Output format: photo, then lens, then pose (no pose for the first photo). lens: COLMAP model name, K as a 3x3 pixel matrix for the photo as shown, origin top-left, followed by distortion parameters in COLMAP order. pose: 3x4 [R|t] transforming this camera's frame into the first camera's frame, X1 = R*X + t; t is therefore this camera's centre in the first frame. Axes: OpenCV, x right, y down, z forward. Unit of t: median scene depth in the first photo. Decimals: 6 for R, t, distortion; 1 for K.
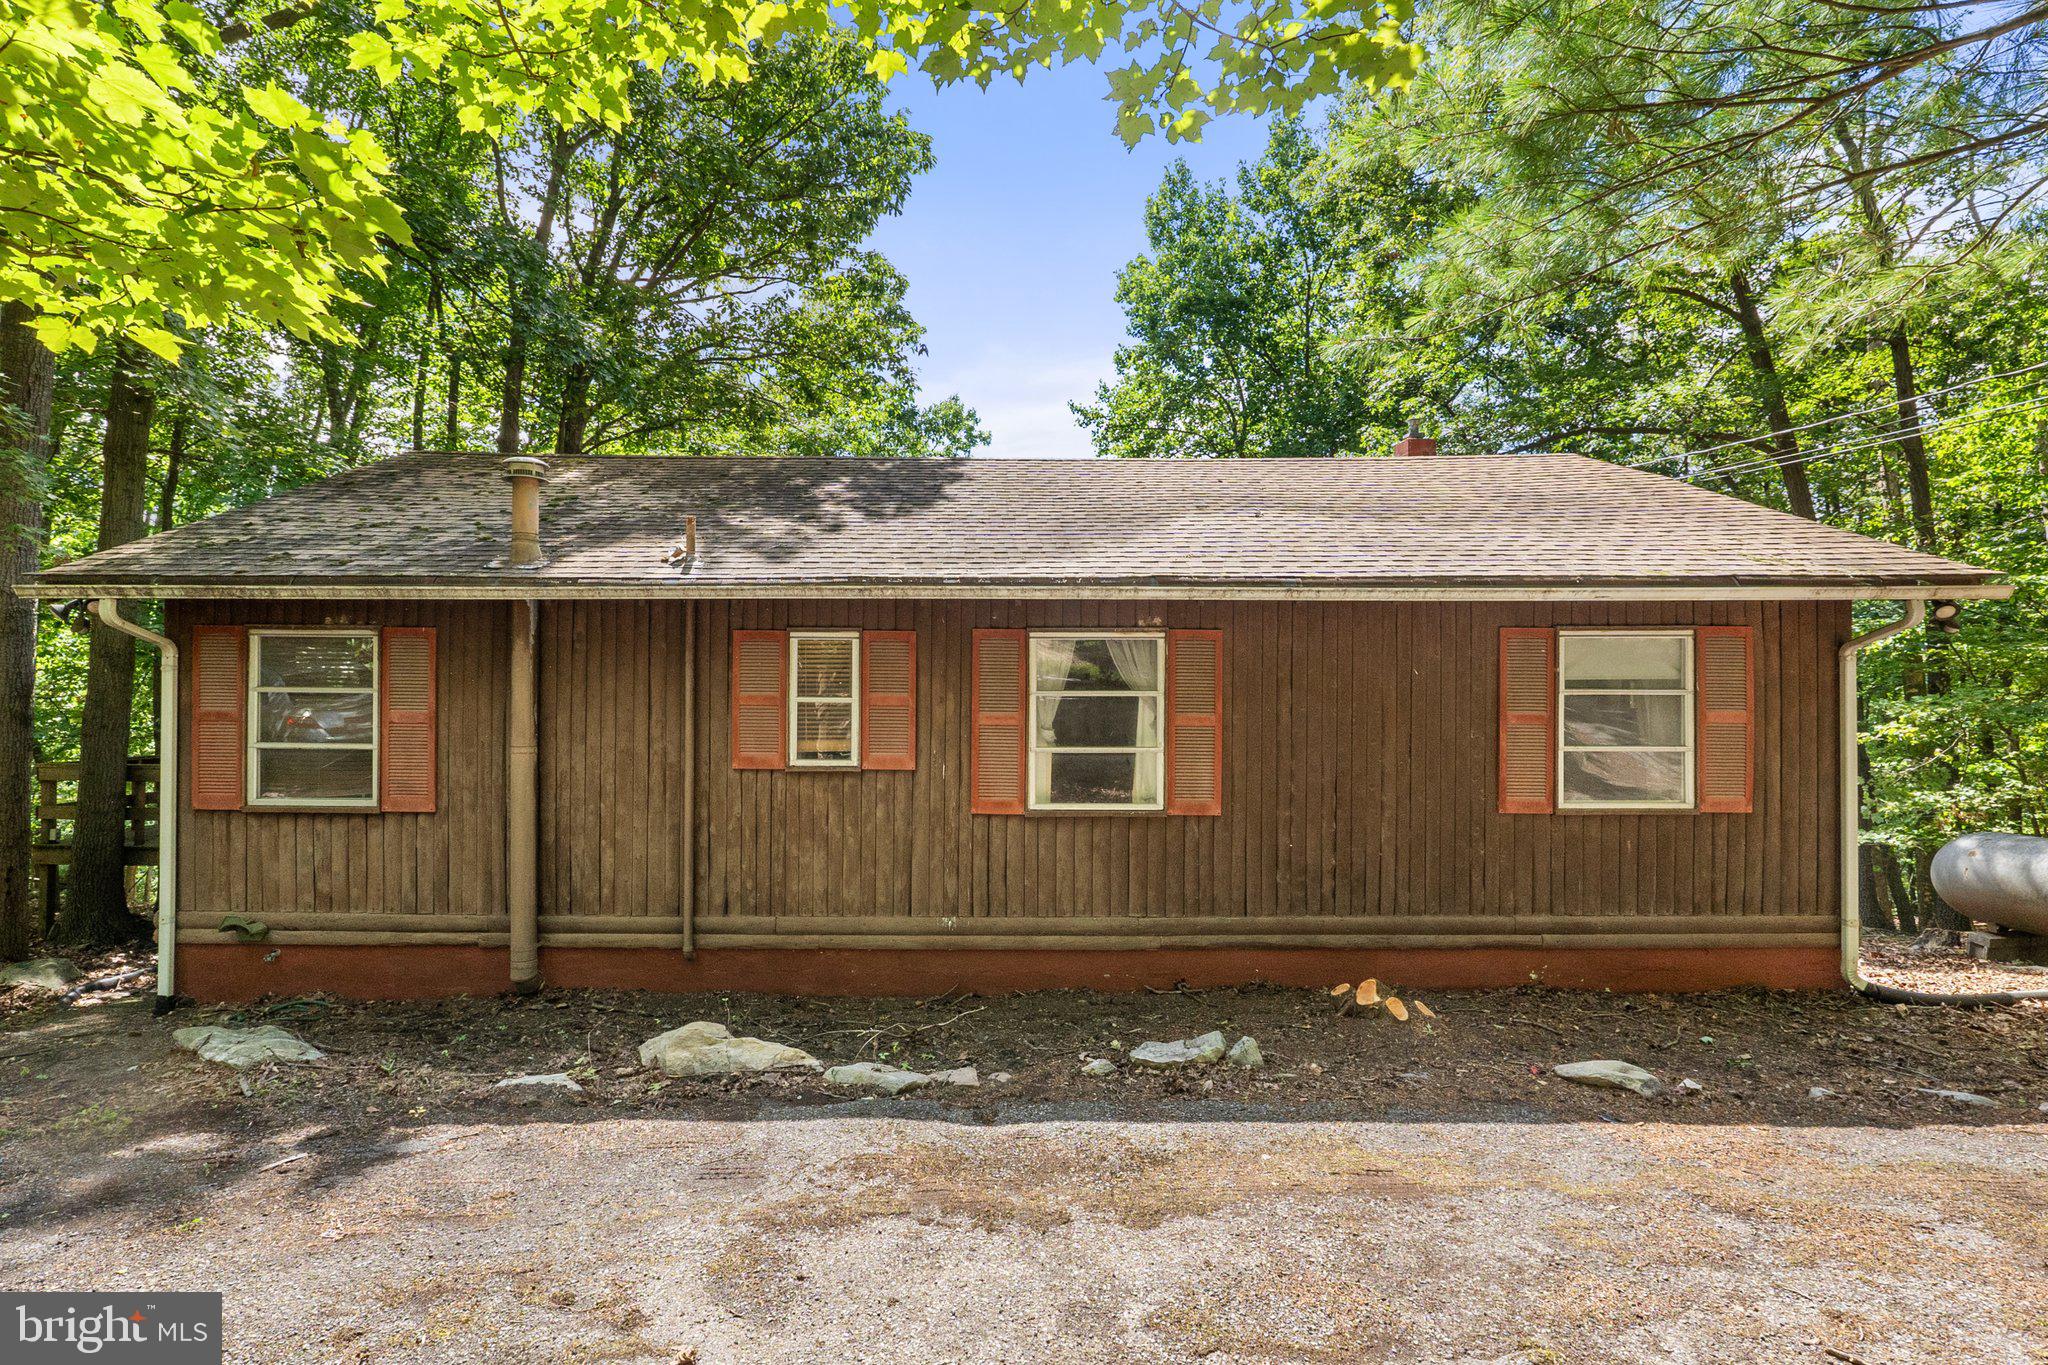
lens RADIAL K [[908.3, 0, 1015.9], [0, 908.3, 696.0], [0, 0, 1]] dist [-0.002000, -0.001079]
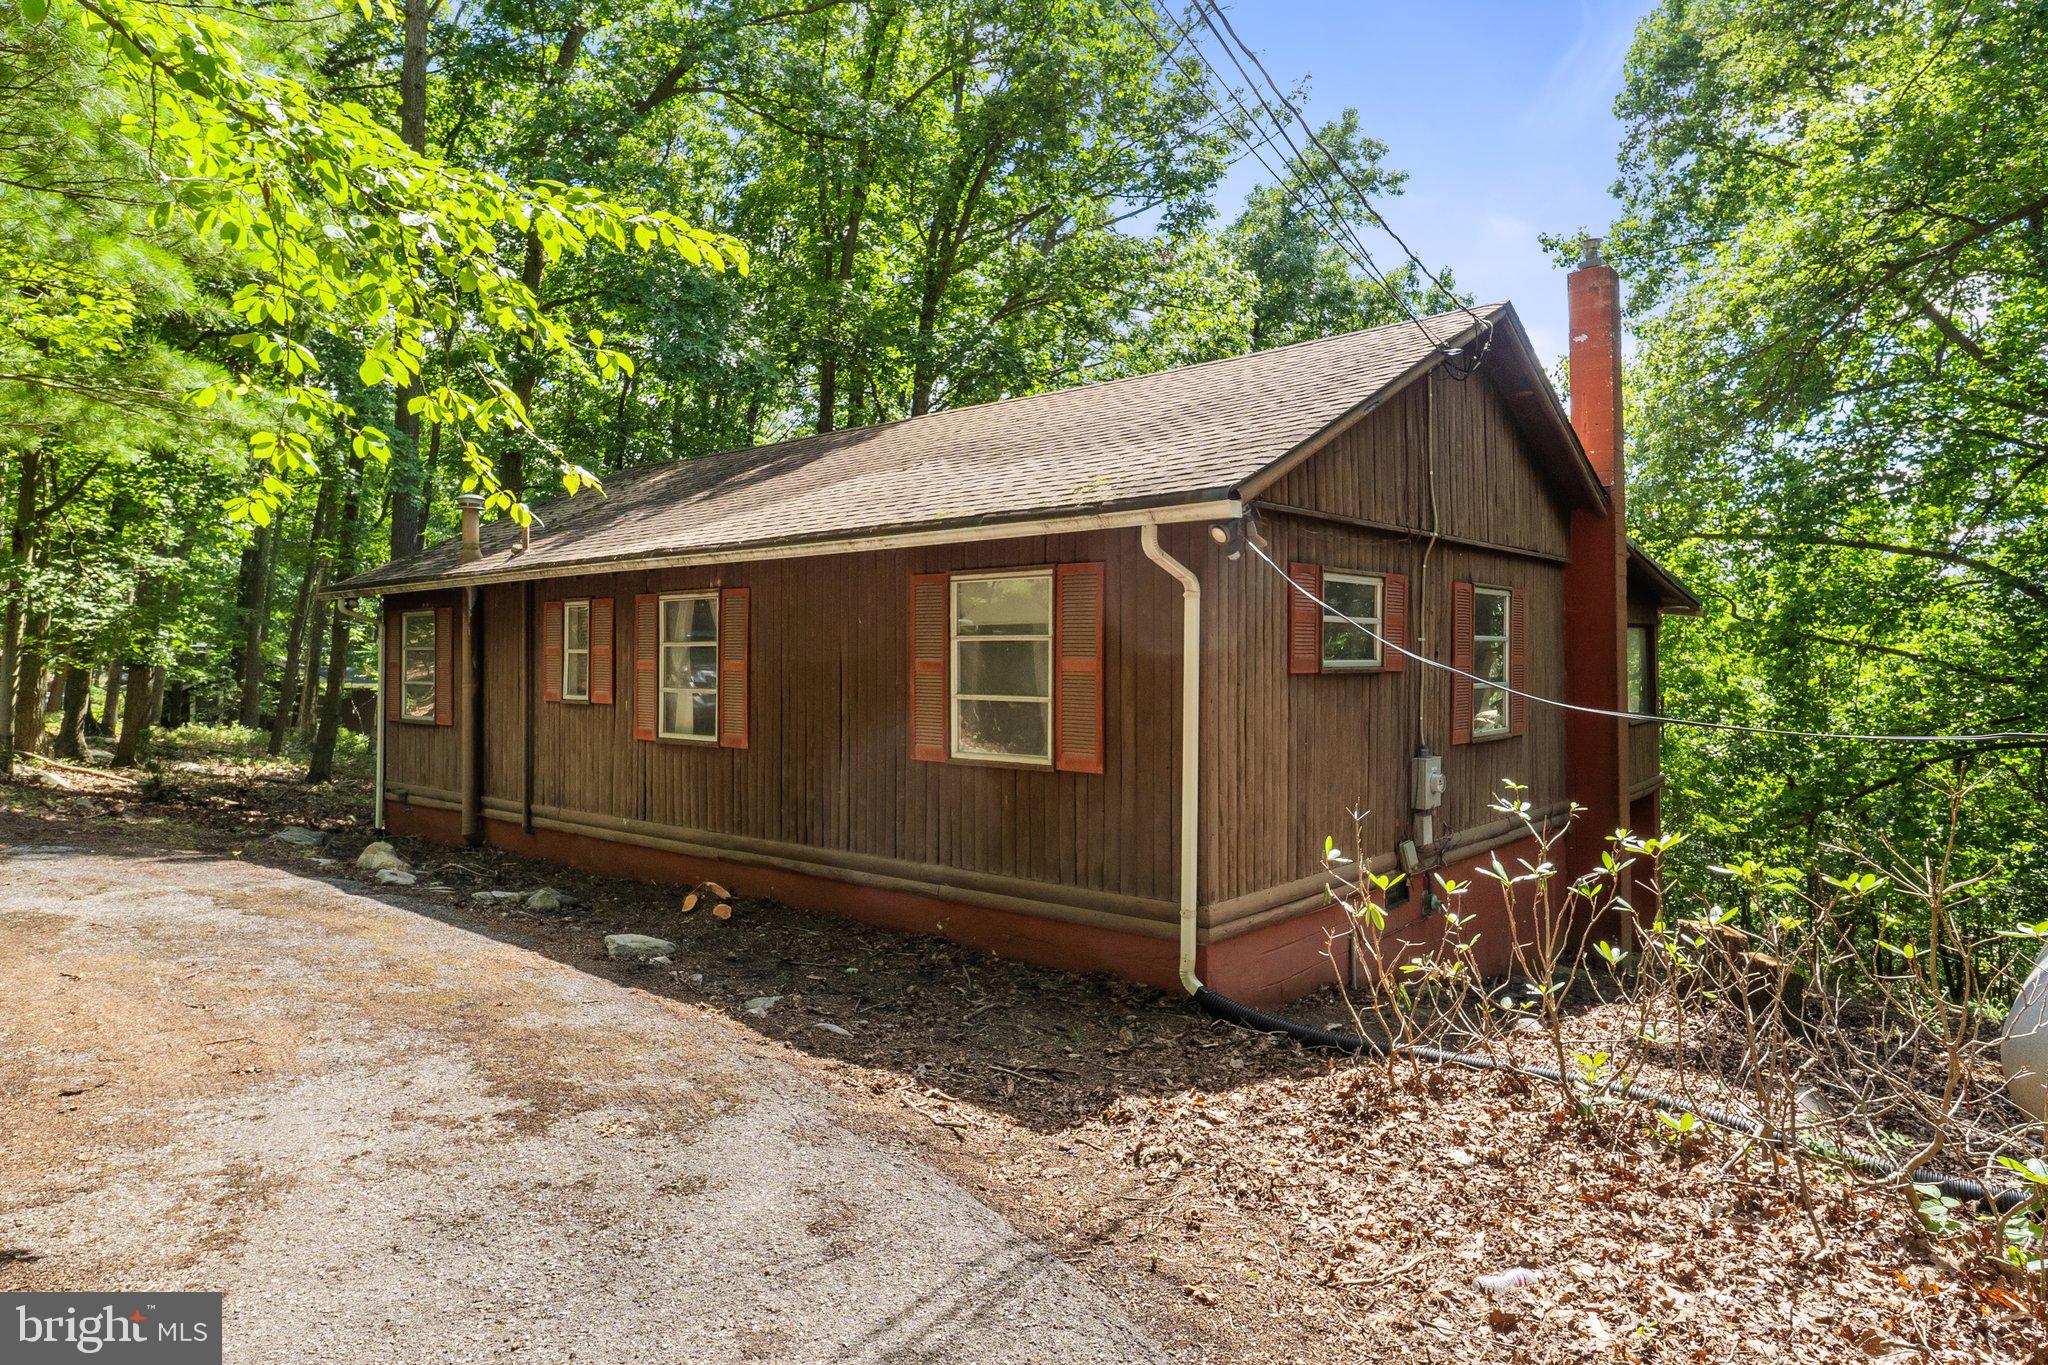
lens RADIAL K [[1288.8, 0, 1030.5], [0, 1288.8, 680.0], [0, 0, 1]] dist [0.010336, 0.000550]
pose [[0.742706, 0.009919, -0.669544, 1.578148], [0.010463, 0.999596, 0.026415, 0.004216], [0.669536, -0.026624, 0.742302, 0.030349]]
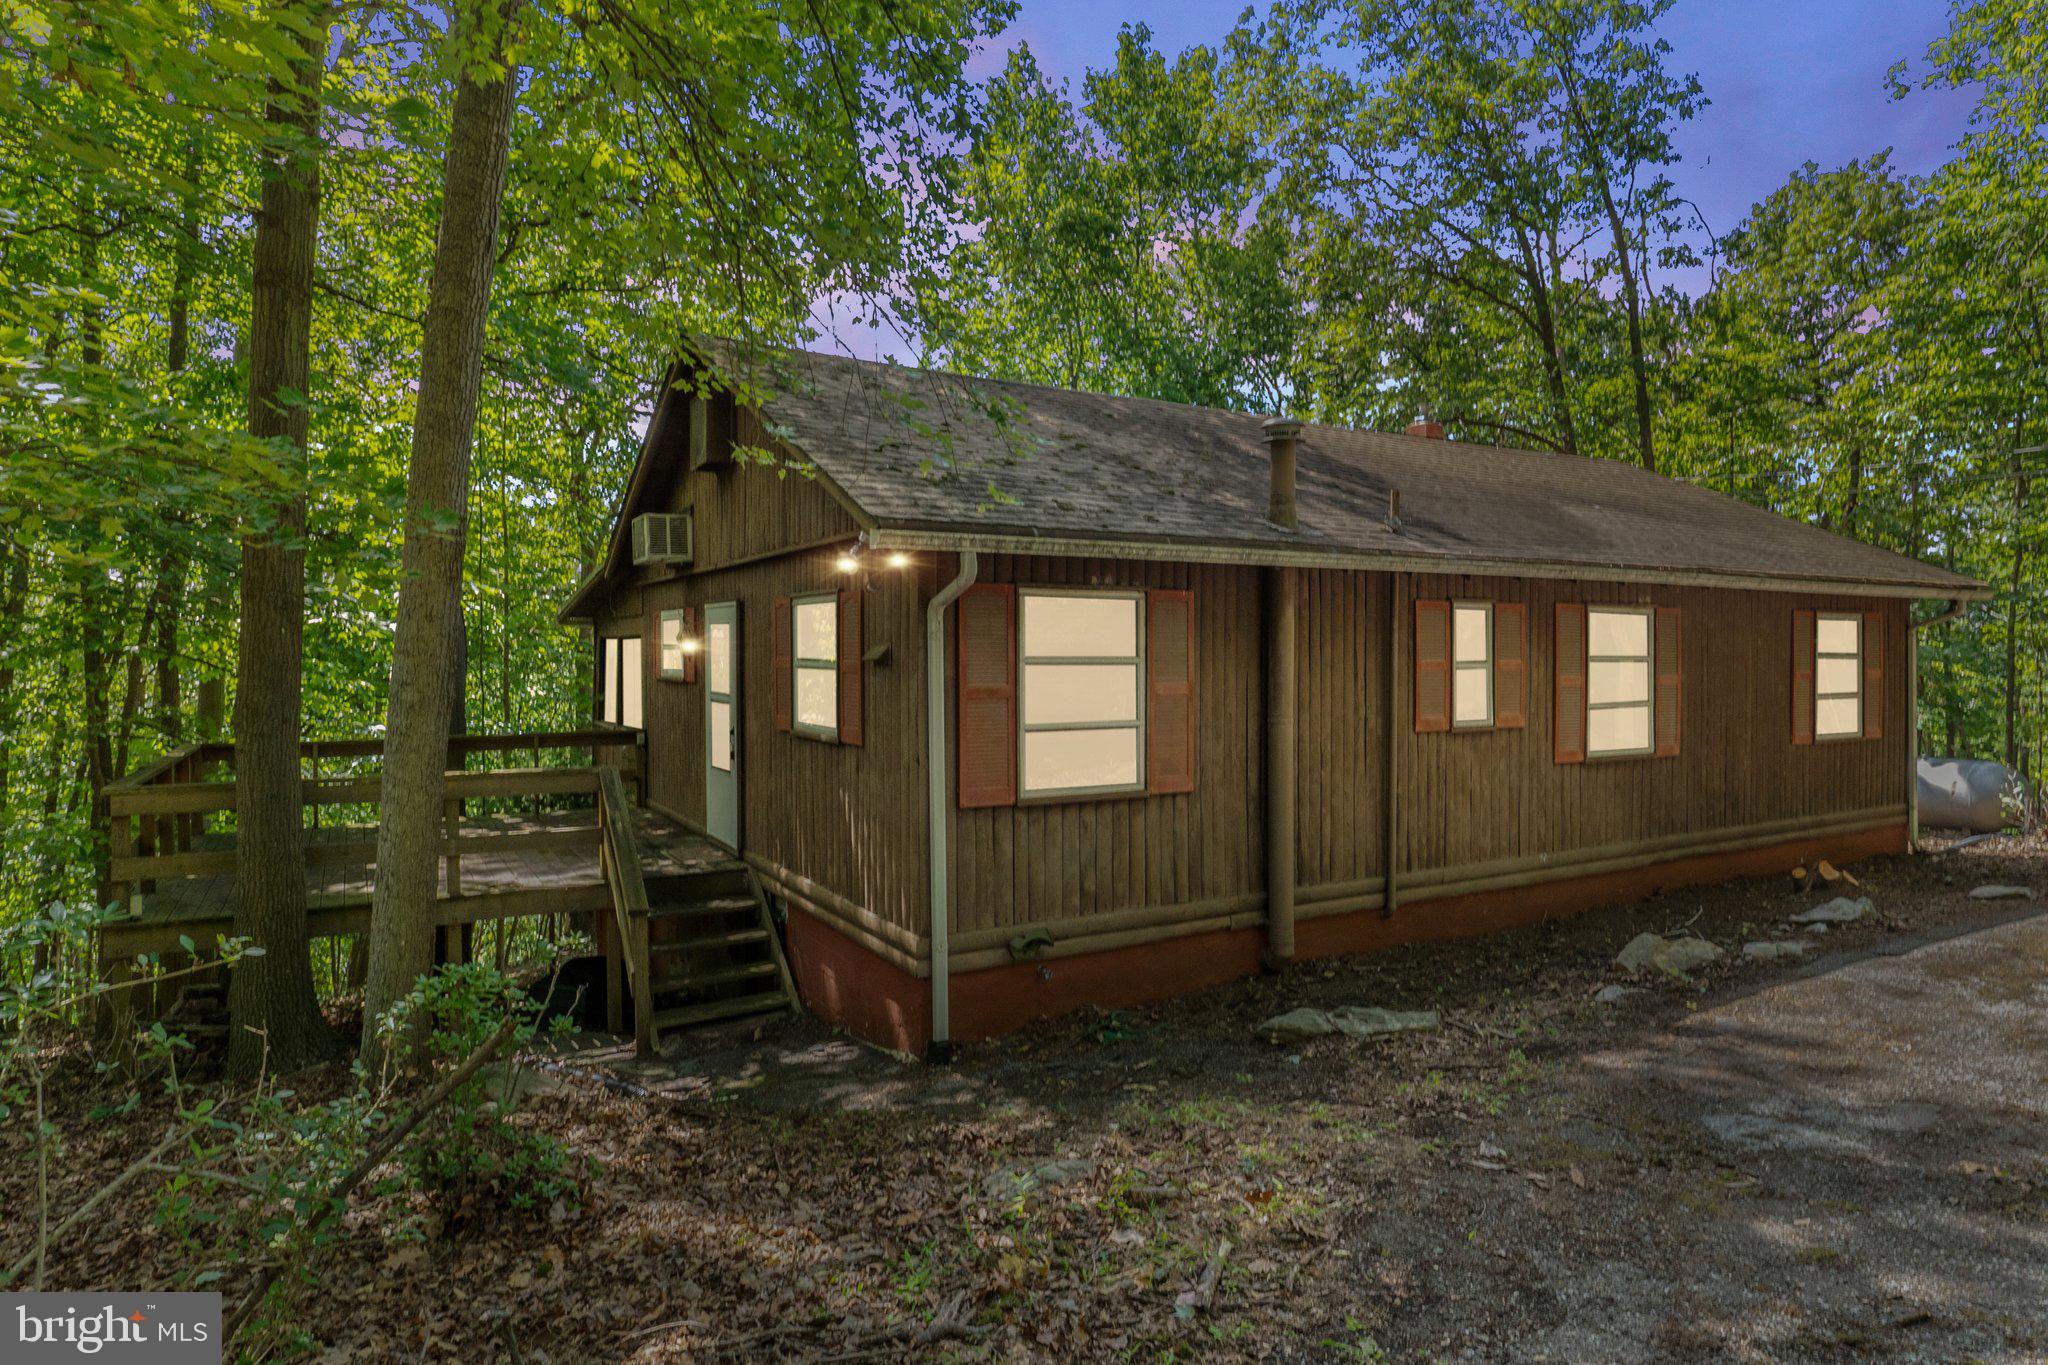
lens RADIAL K [[1184.9, 0, 1017.8], [0, 1184.9, 668.1], [0, 0, 1]] dist [0.023690, 0.000725]
pose [[0.851669, -0.009505, 0.523994, -1.425021], [0.007231, 0.999953, 0.006385, -0.006244], [-0.524030, -0.001649, 0.851698, 0.065826]]
